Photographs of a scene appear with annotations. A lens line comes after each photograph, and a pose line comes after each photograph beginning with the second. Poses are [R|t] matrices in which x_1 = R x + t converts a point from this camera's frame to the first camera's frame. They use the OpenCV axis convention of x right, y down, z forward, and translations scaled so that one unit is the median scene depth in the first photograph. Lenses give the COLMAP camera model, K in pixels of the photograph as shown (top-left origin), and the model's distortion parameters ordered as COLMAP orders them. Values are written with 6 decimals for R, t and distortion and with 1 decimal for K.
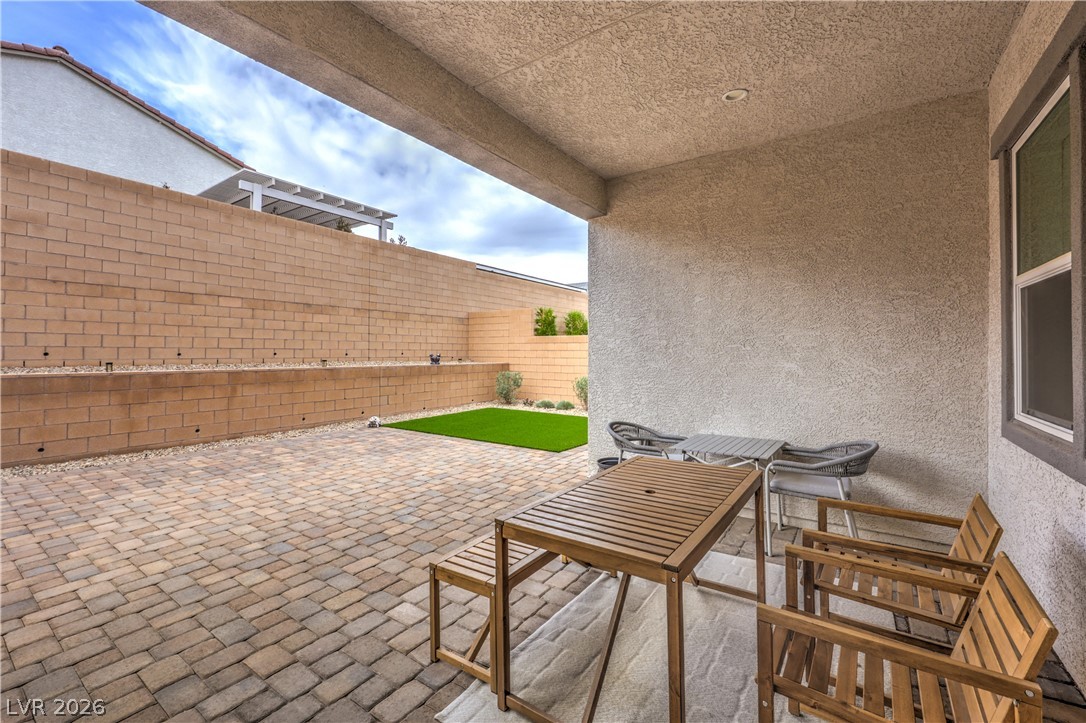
lens RADIAL K [[445.0, 0, 543.5], [0, 445.0, 353.7], [0, 0, 1]] dist [0.000952, -0.000445]
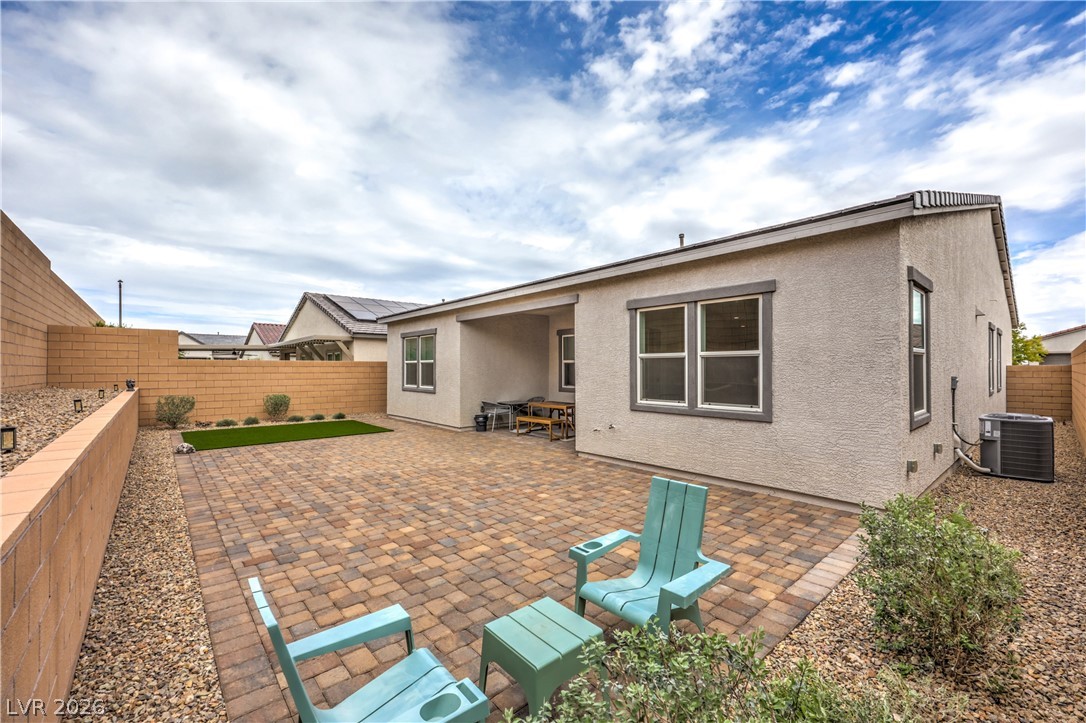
lens RADIAL K [[445.0, 0, 549.7], [0, 445.0, 364.3], [0, 0, 1]] dist [0.000952, -0.000445]
pose [[0.230914, 0.004481, 0.972964, -0.952040], [0.003933, 0.999977, -0.005539, -0.023329], [-0.972966, 0.005106, 0.230891, -0.033243]]
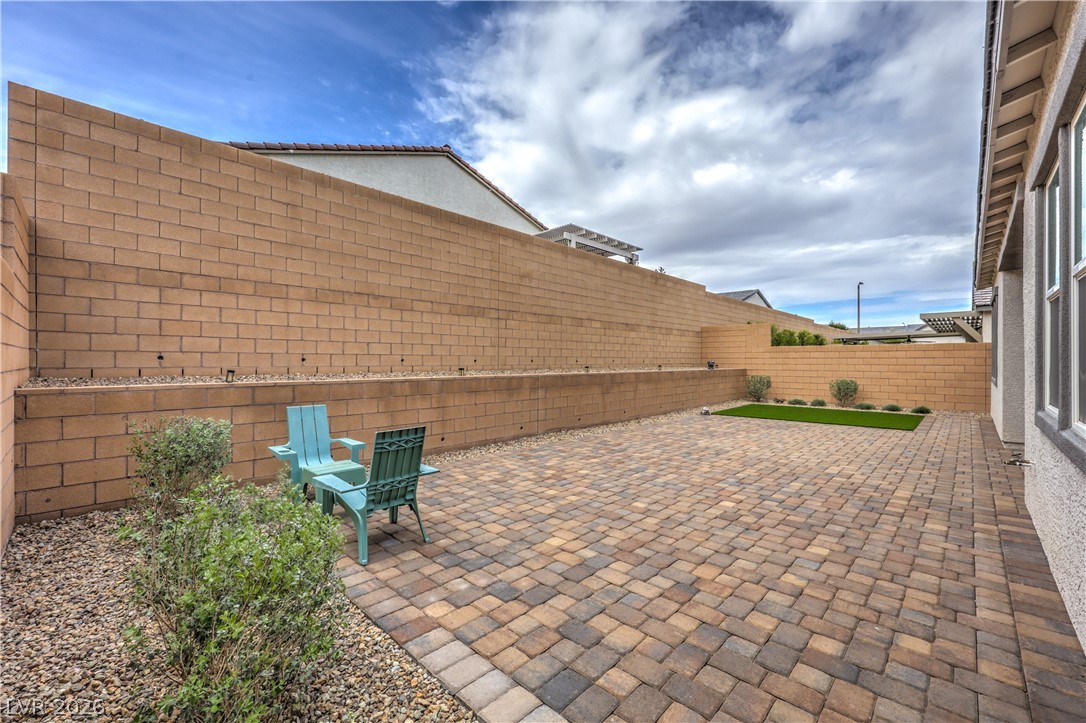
lens RADIAL K [[445.0, 0, 553.8], [0, 445.0, 361.5], [0, 0, 1]] dist [0.000952, -0.000445]
pose [[0.989724, -0.000981, -0.142989, -0.521071], [0.000911, 0.999999, -0.000555, 0.002003], [0.142990, 0.000419, 0.989724, -0.333792]]
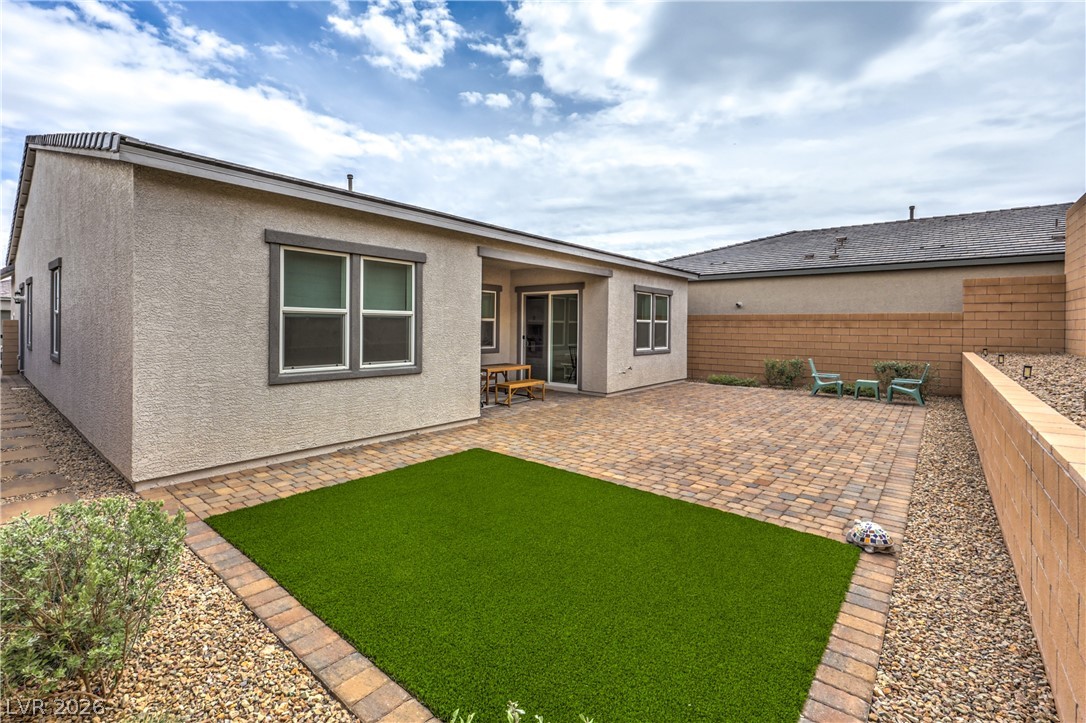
lens RADIAL K [[484.5, 0, 509.8], [0, 484.5, 323.9], [0, 0, 1]] dist [0.002800, 0.000240]
pose [[-0.993271, -0.010972, 0.115291, -0.091328], [-0.011474, 0.999927, -0.003691, -0.024454], [-0.115242, -0.004989, -0.993325, 1.189298]]
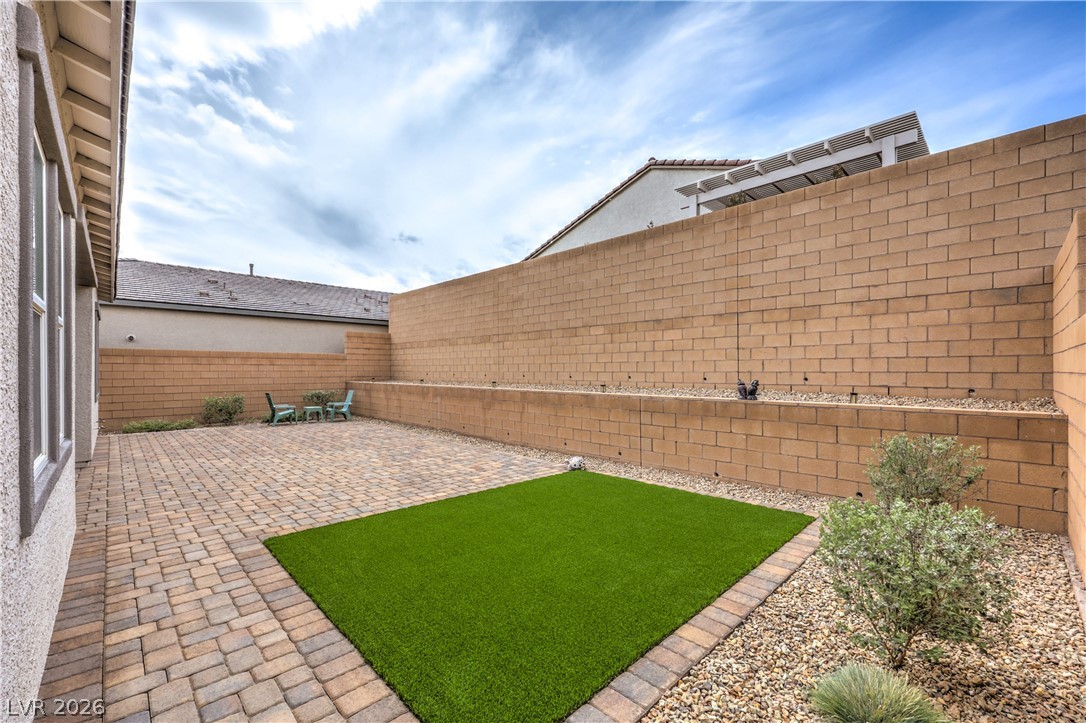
lens RADIAL K [[445.0, 0, 546.0], [0, 445.0, 367.6], [0, 0, 1]] dist [0.000952, -0.000445]
pose [[-0.185841, -0.009784, -0.982531, 0.337573], [-0.002259, 0.999952, -0.009530, -0.009704], [0.982577, 0.000449, -0.185854, 0.887294]]
